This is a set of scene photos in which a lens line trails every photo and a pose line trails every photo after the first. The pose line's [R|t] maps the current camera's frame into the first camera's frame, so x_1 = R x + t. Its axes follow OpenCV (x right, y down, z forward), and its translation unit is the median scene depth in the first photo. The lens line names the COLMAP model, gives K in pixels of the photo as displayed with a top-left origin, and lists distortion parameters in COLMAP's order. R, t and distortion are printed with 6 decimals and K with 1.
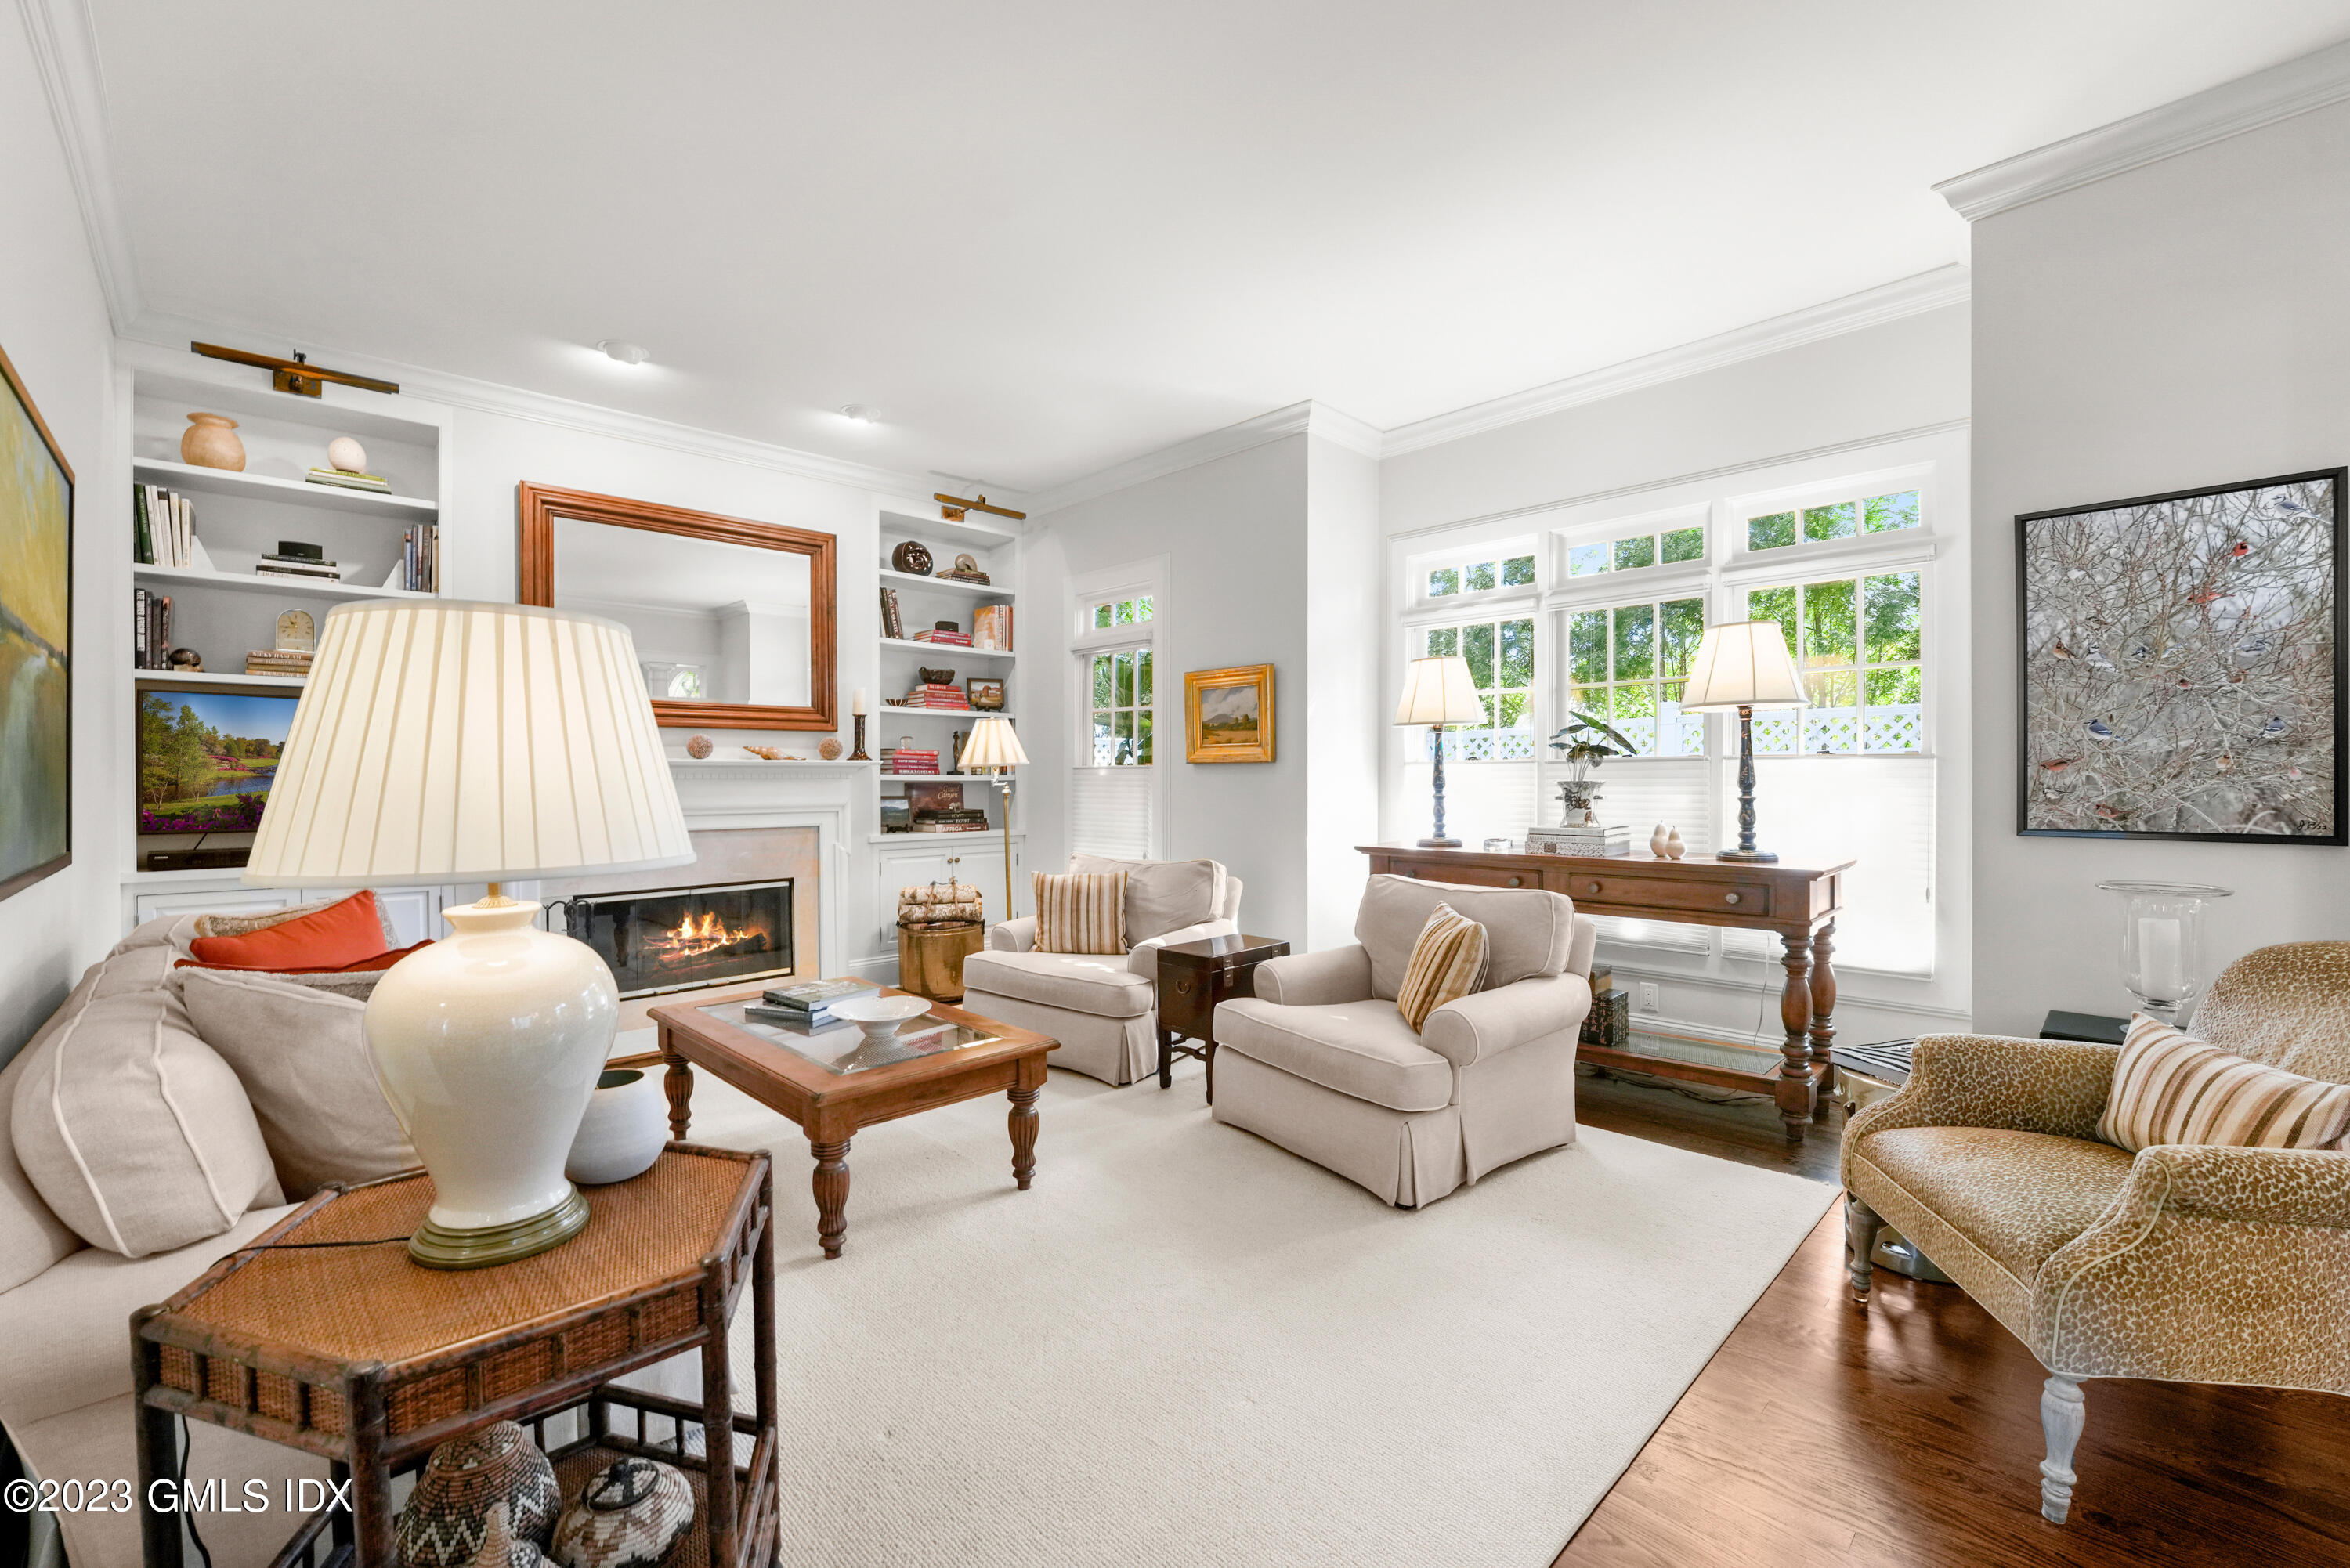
lens RADIAL K [[964.1, 0, 1178.6], [0, 964.1, 779.1], [0, 0, 1]] dist [-0.002174, -0.000470]
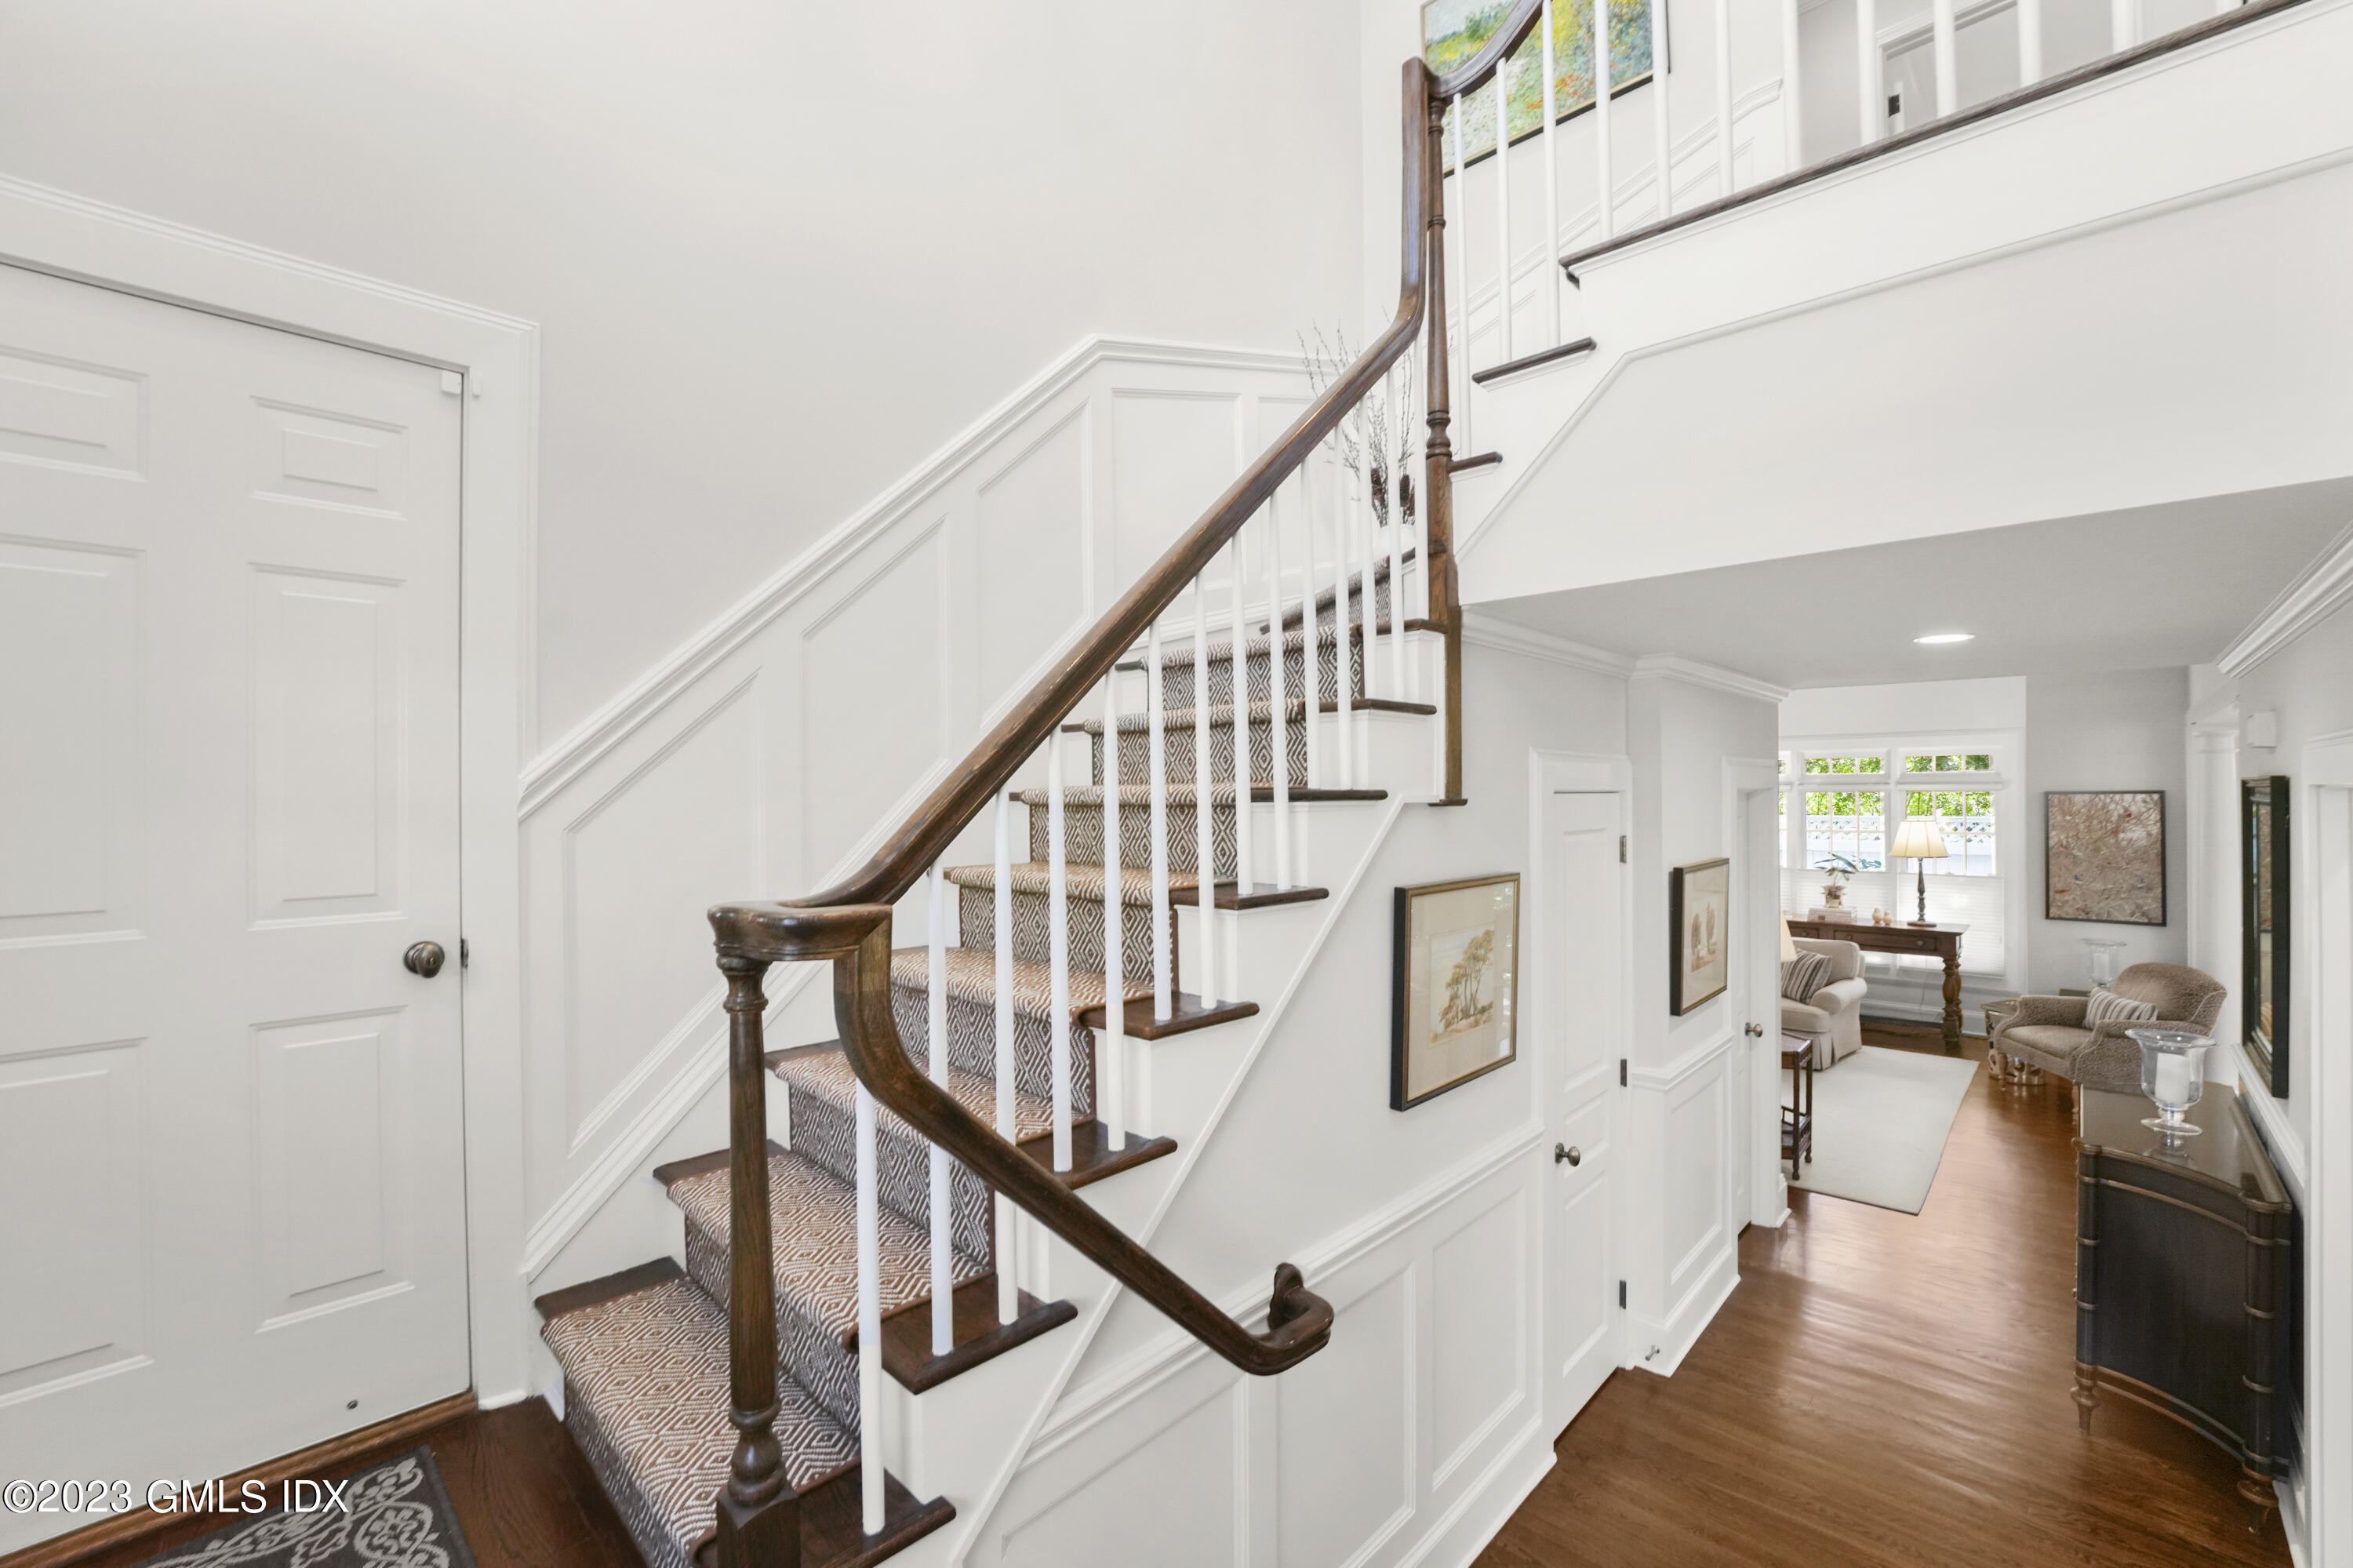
lens RADIAL K [[988.0, 0, 1176.5], [0, 988.0, 784.0], [0, 0, 1]] dist [0.000068, 0.000089]
pose [[0.999043, -0.000546, 0.043739, -1.484853], [0.000915, 0.999964, -0.008411, -0.271741], [-0.043733, 0.008443, 0.999008, -1.456718]]
